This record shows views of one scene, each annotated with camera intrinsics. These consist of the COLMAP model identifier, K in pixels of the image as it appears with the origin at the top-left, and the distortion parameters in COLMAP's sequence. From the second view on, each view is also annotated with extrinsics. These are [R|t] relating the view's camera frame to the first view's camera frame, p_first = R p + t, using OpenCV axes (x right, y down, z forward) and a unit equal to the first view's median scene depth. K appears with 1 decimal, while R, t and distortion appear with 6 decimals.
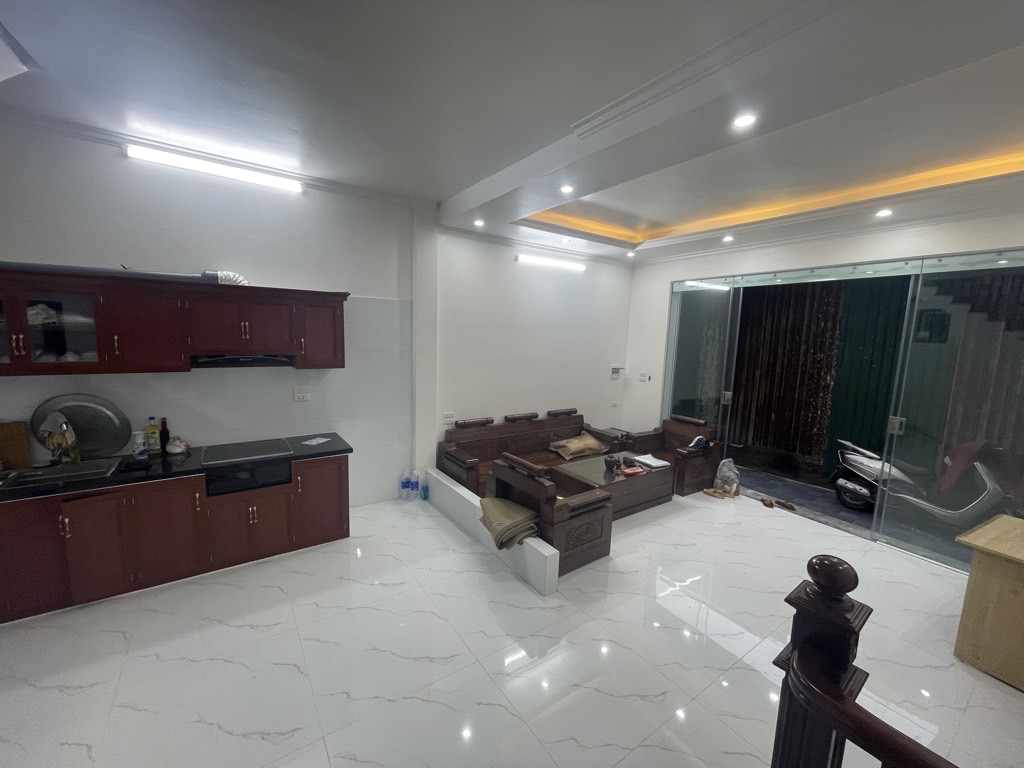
lens RADIAL K [[412.4, 0, 507.7], [0, 412.4, 384.5], [0, 0, 1]] dist [0.000449, -0.000472]
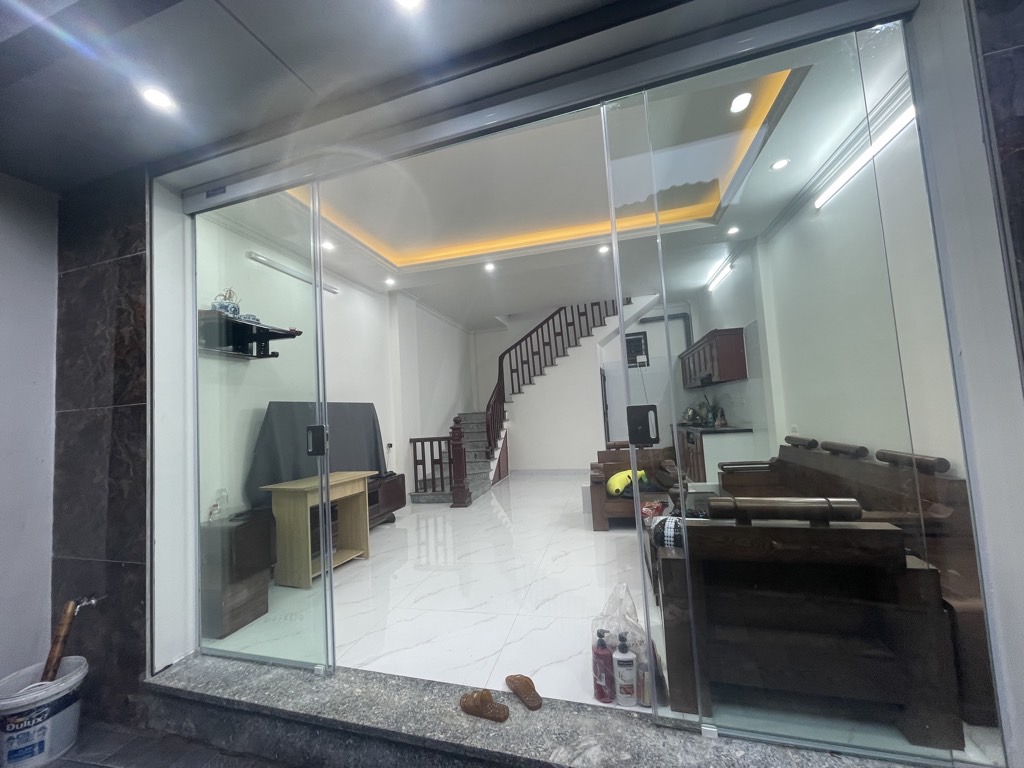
lens RADIAL K [[412.4, 0, 507.7], [0, 412.4, 384.5], [0, 0, 1]] dist [0.000449, -0.000472]
pose [[-0.751038, -0.033572, -0.659404, 0.888950], [-0.047397, 0.998871, 0.003129, 0.009374], [0.658555, 0.033604, -0.751782, 1.253190]]
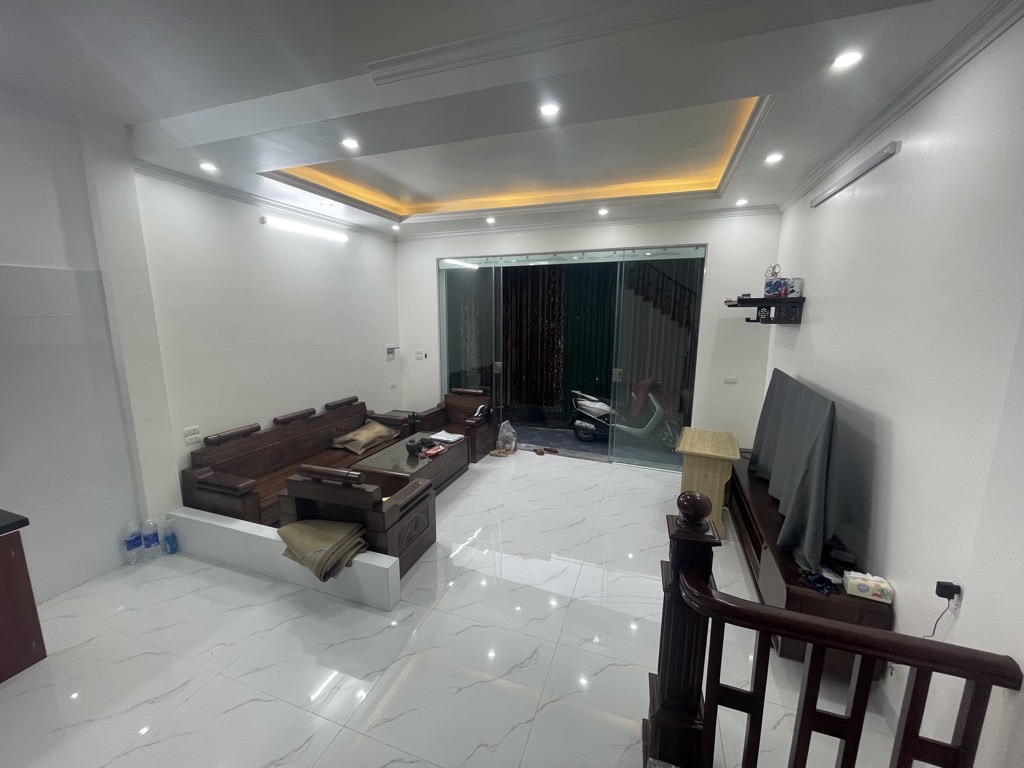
lens RADIAL K [[412.4, 0, 507.7], [0, 412.4, 384.5], [0, 0, 1]] dist [0.000449, -0.000472]
pose [[0.815444, -0.129756, 0.564105, -0.088325], [0.096877, 0.991398, 0.088001, -0.018575], [-0.570671, -0.017111, 0.821000, 0.078713]]
